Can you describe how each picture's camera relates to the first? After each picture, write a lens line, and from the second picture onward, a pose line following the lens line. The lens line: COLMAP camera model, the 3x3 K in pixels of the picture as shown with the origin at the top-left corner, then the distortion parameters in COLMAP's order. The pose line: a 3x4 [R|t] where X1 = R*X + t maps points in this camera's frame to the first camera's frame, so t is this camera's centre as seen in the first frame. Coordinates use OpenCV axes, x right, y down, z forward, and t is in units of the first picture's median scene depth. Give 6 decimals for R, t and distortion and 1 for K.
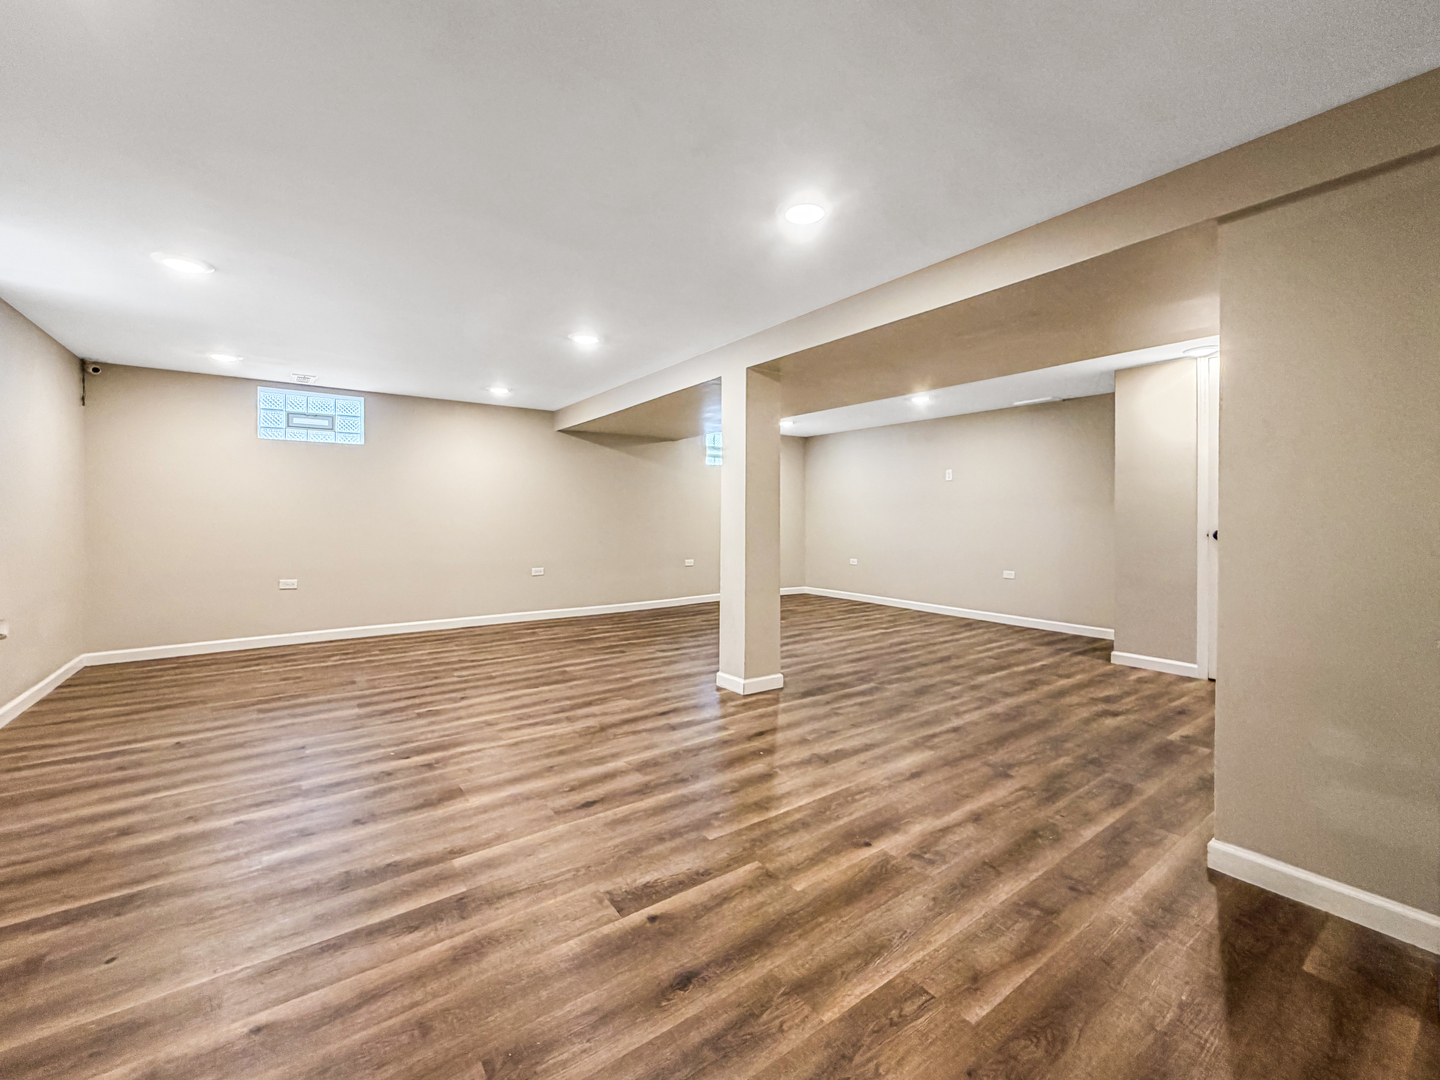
lens RADIAL K [[587.7, 0, 715.8], [0, 587.7, 537.8], [0, 0, 1]] dist [-0.000374, -0.000723]
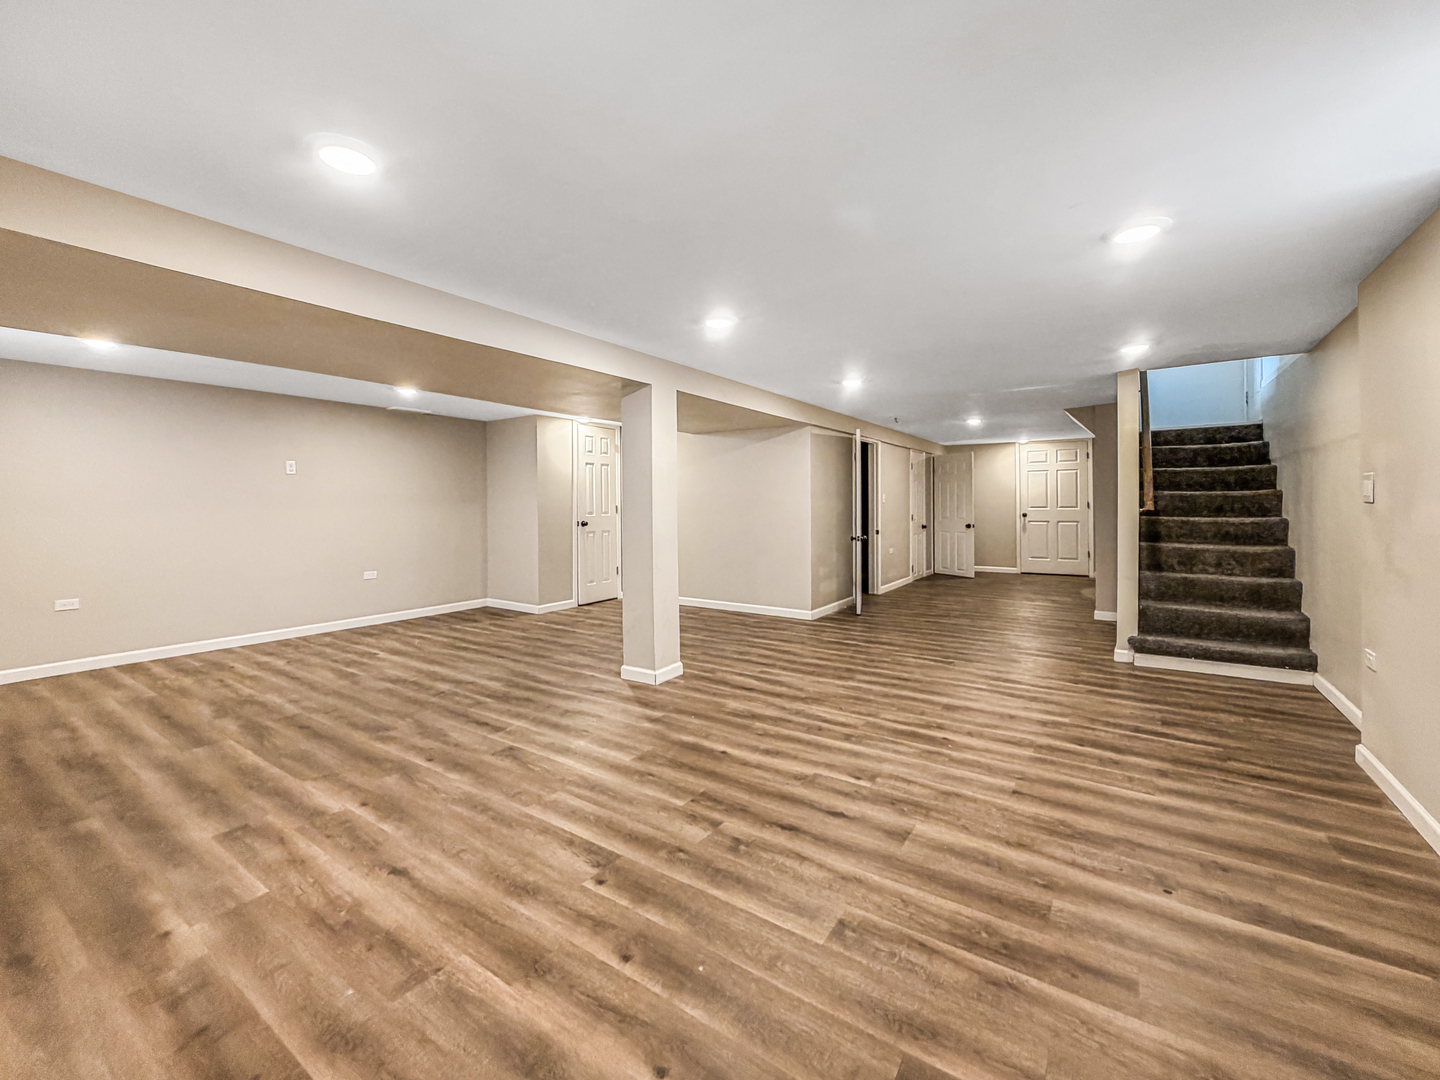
lens RADIAL K [[587.7, 0, 716.3], [0, 587.7, 527.3], [0, 0, 1]] dist [-0.000374, -0.000723]
pose [[-0.328469, -0.038906, 0.943713, -1.242734], [0.038813, 0.997751, 0.054644, -0.095628], [-0.943717, 0.054577, -0.326220, 1.528567]]
